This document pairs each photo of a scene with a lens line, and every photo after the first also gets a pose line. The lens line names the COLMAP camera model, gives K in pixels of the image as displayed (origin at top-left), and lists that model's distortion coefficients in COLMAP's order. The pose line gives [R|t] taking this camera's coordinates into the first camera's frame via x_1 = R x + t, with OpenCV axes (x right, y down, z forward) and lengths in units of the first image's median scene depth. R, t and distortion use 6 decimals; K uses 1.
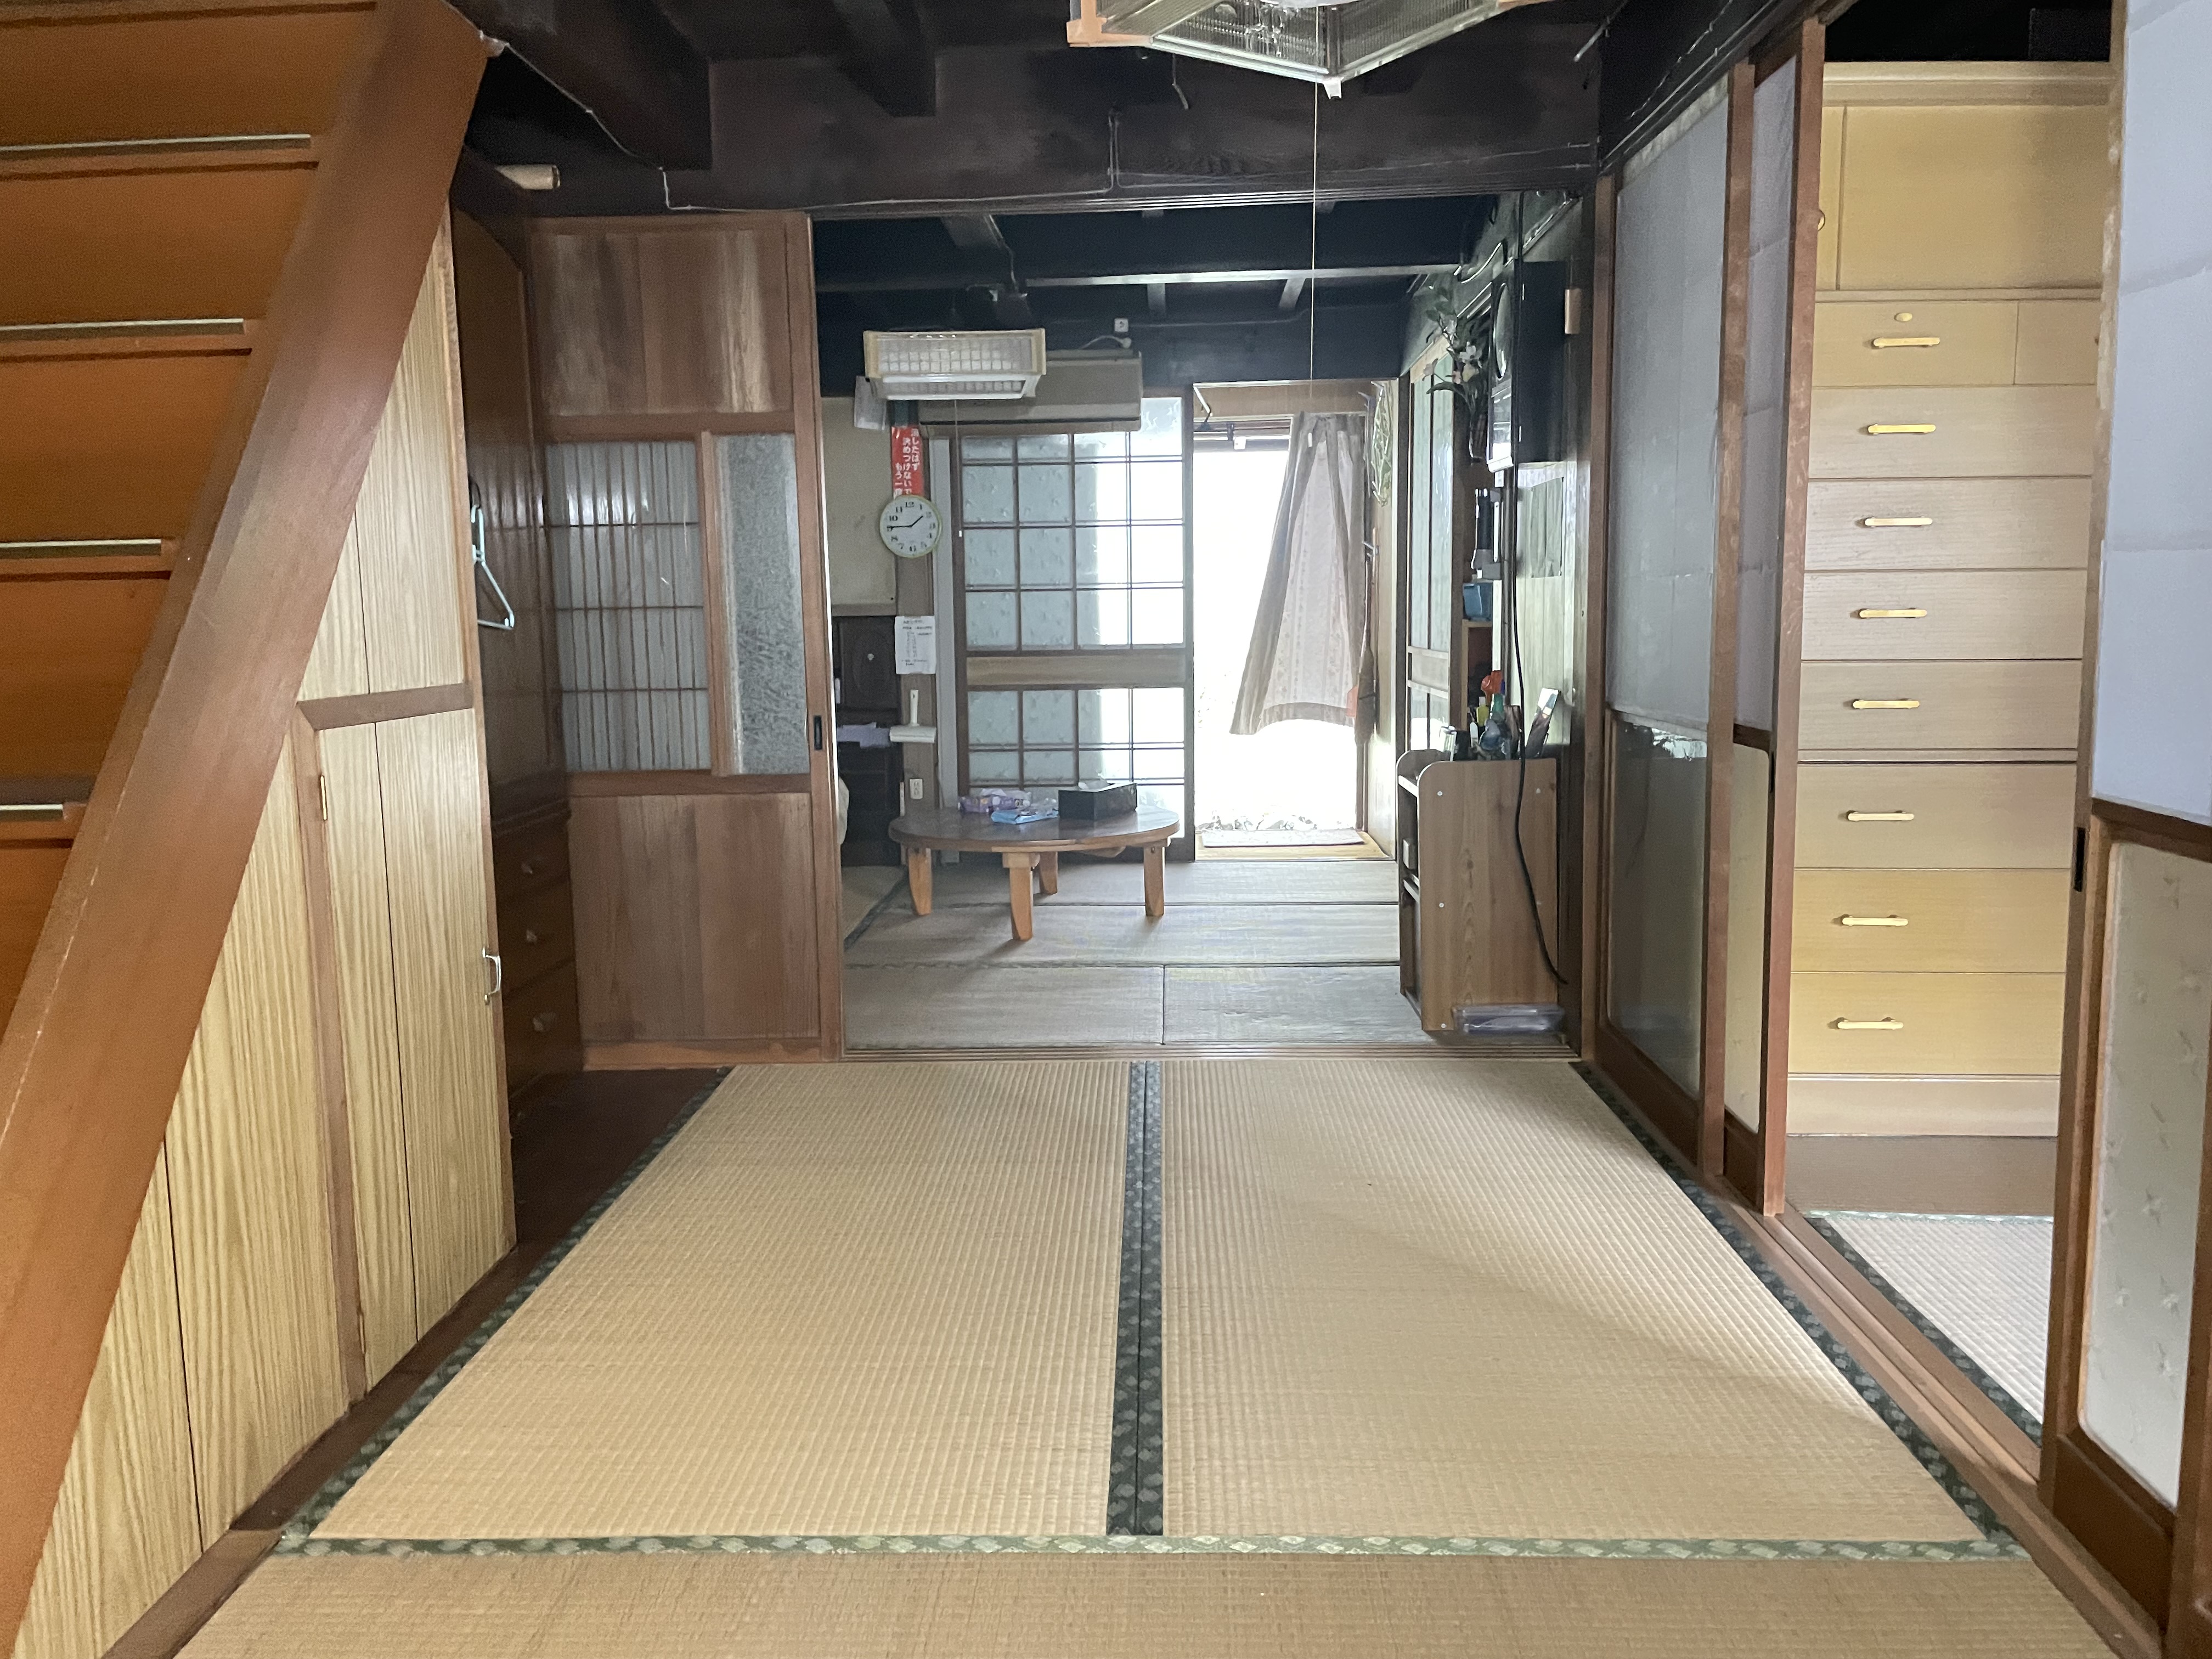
lens RADIAL K [[1705.8, 0, 1100.3], [0, 1705.8, 819.3], [0, 0, 1]] dist [0.045390, -0.055677]
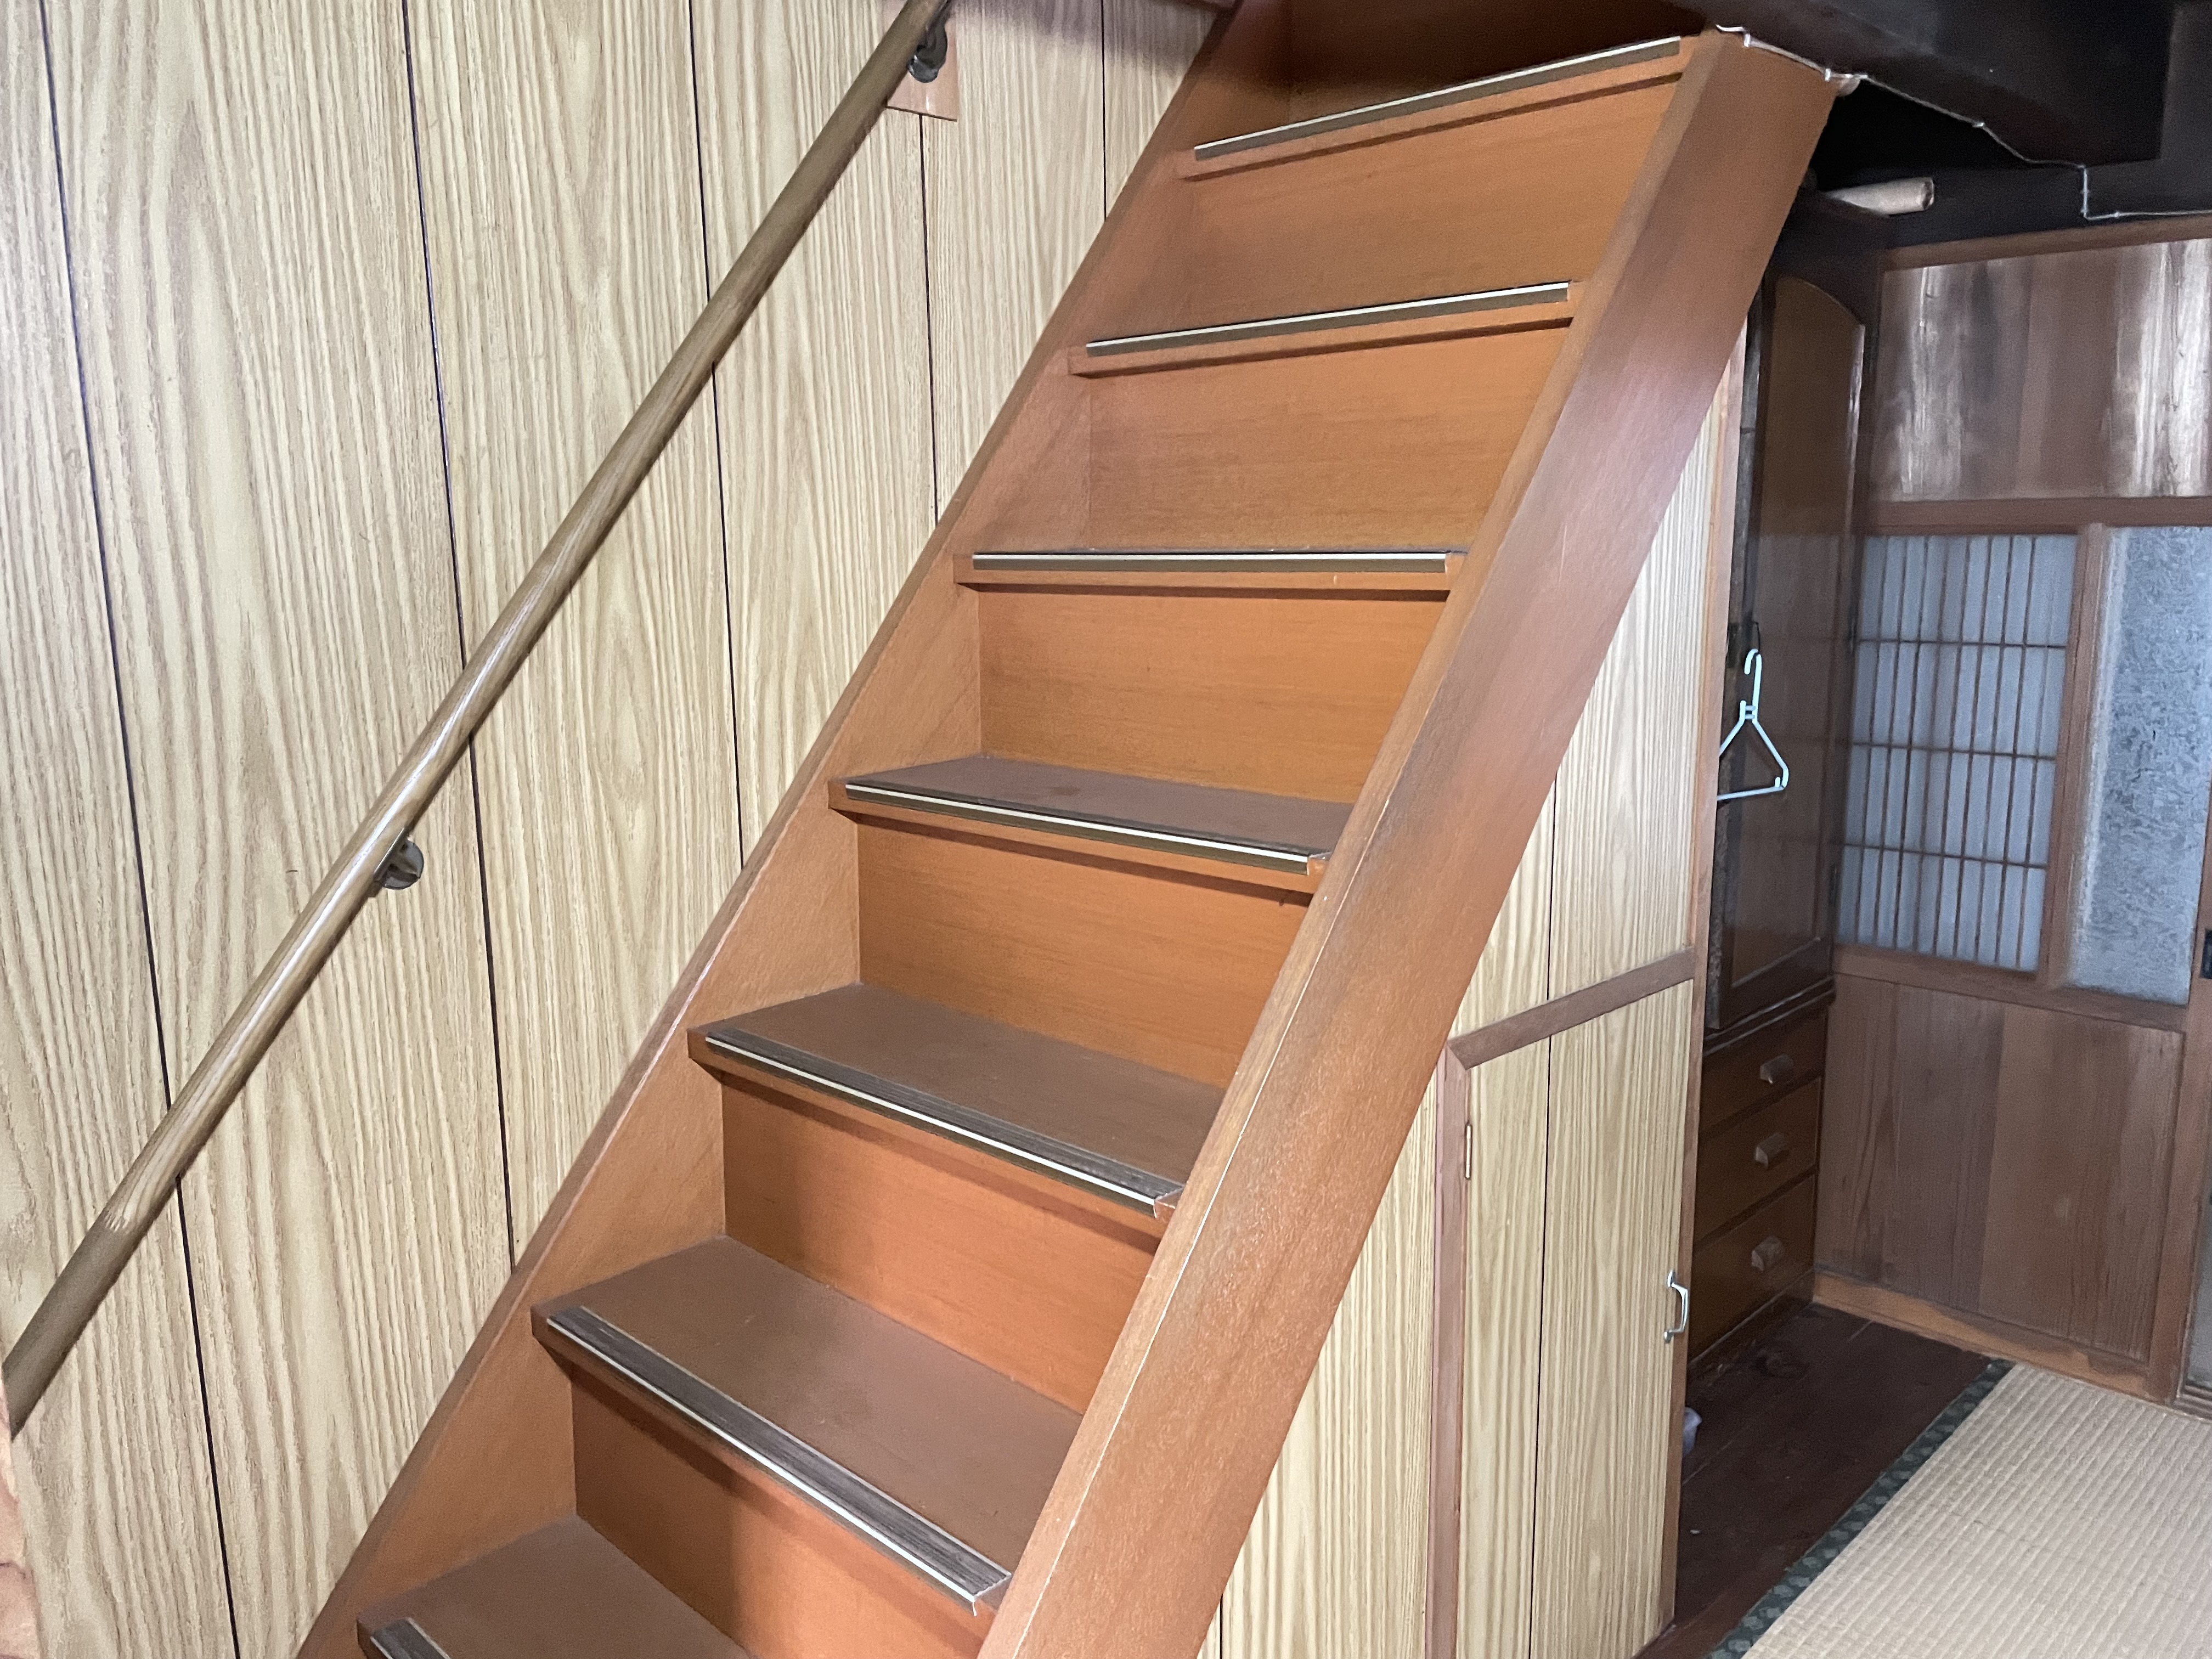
lens RADIAL K [[1705.8, 0, 1108.9], [0, 1705.8, 841.4], [0, 0, 1]] dist [0.045390, -0.055677]
pose [[0.741126, 0.137743, -0.657083, -0.042724], [-0.087741, 0.990205, 0.108611, -0.135436], [0.665607, -0.022841, 0.745952, 0.175354]]
